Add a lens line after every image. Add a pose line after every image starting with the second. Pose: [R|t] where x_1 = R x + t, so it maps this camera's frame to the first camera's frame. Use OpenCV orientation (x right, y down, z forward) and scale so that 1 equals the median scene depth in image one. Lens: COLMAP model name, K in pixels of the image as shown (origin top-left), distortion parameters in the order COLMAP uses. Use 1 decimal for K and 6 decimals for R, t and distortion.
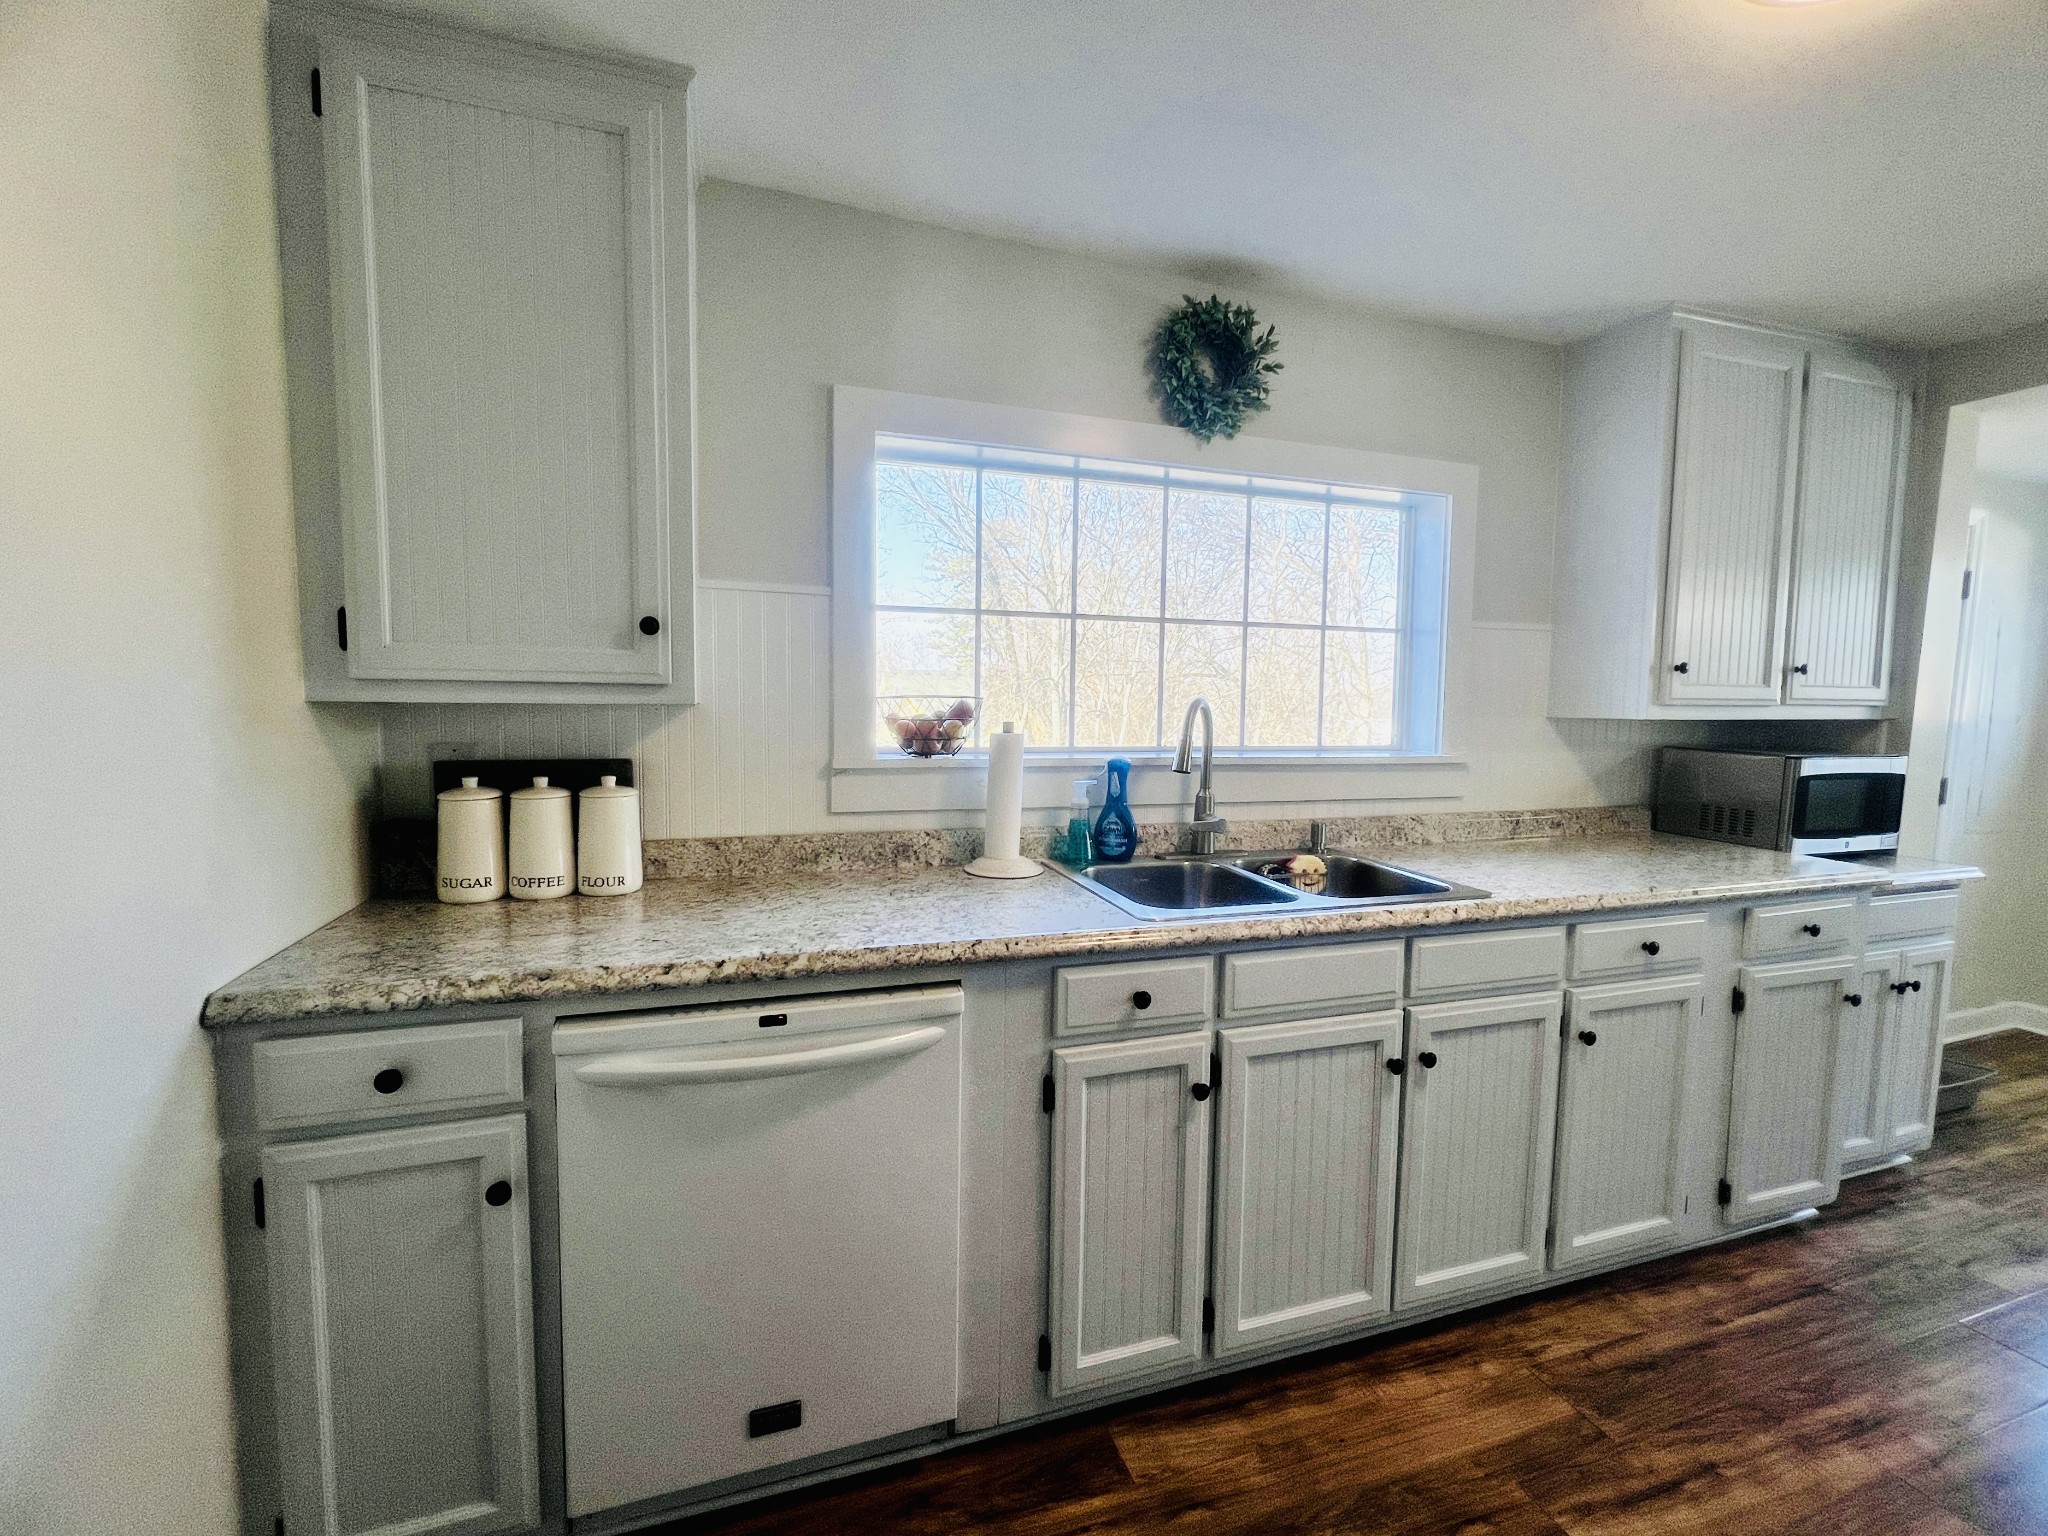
lens RADIAL K [[843.1, 0, 1024.0], [0, 843.1, 768.0], [0, 0, 1]] dist [-0.003257, -0.000672]
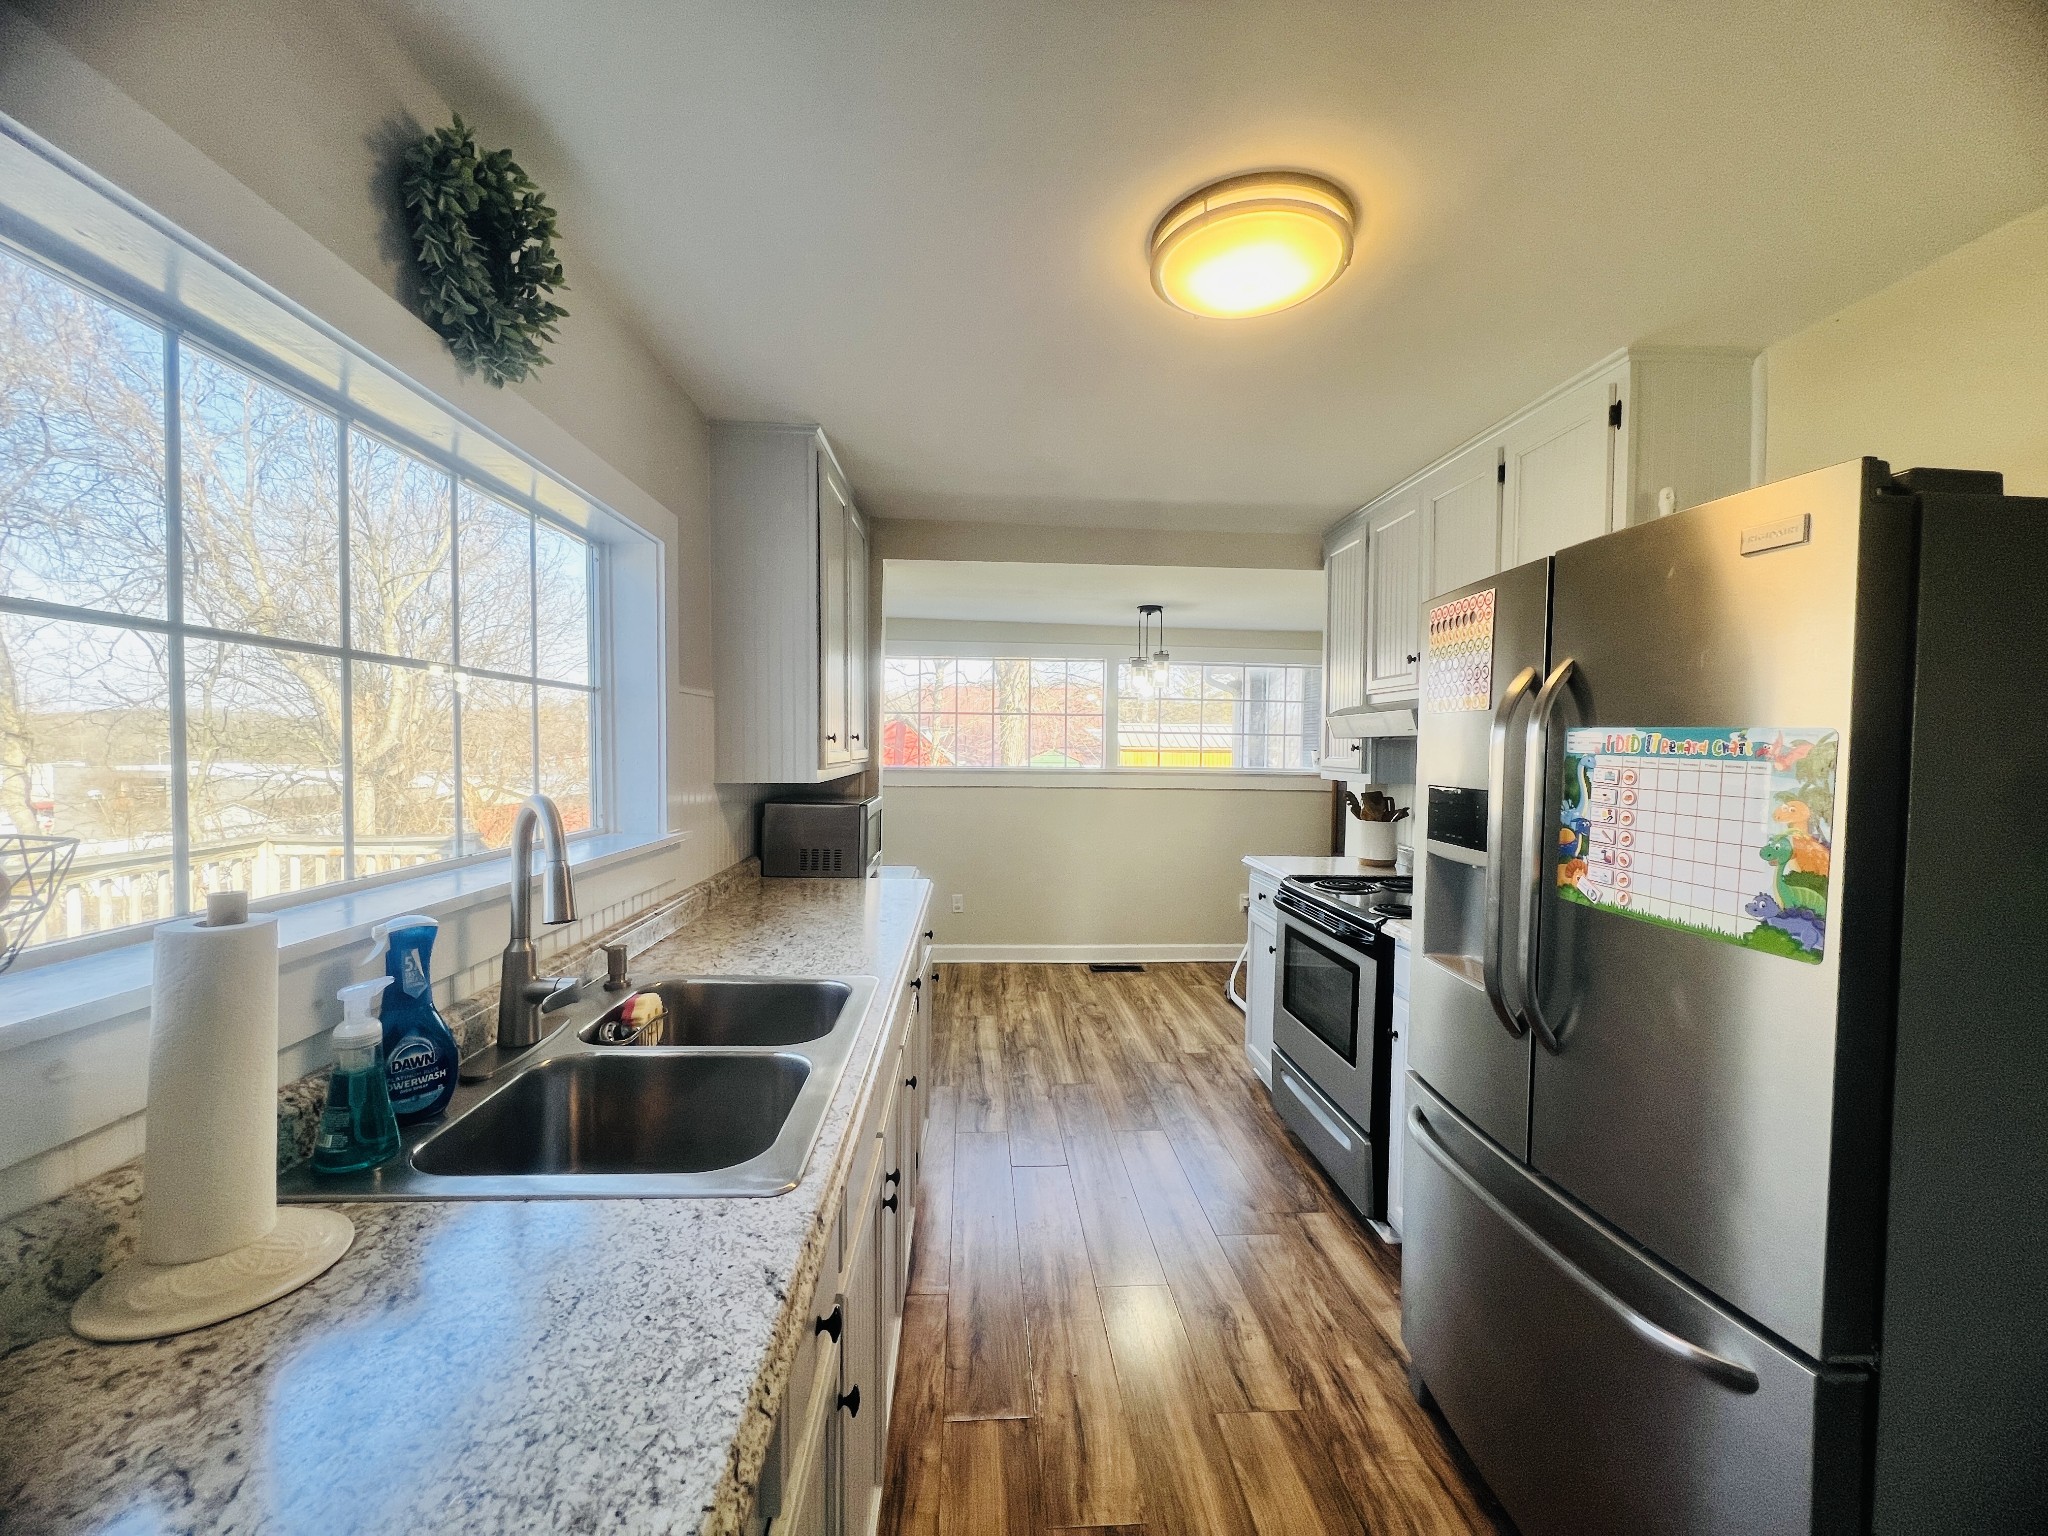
lens RADIAL K [[813.3, 0, 1024.0], [0, 813.3, 768.0], [0, 0, 1]] dist [-0.000893, -0.000089]
pose [[0.254452, -0.031820, 0.966562, -0.231236], [0.050857, 0.998516, 0.019484, -0.082633], [-0.965747, 0.044198, 0.255693, 0.417163]]
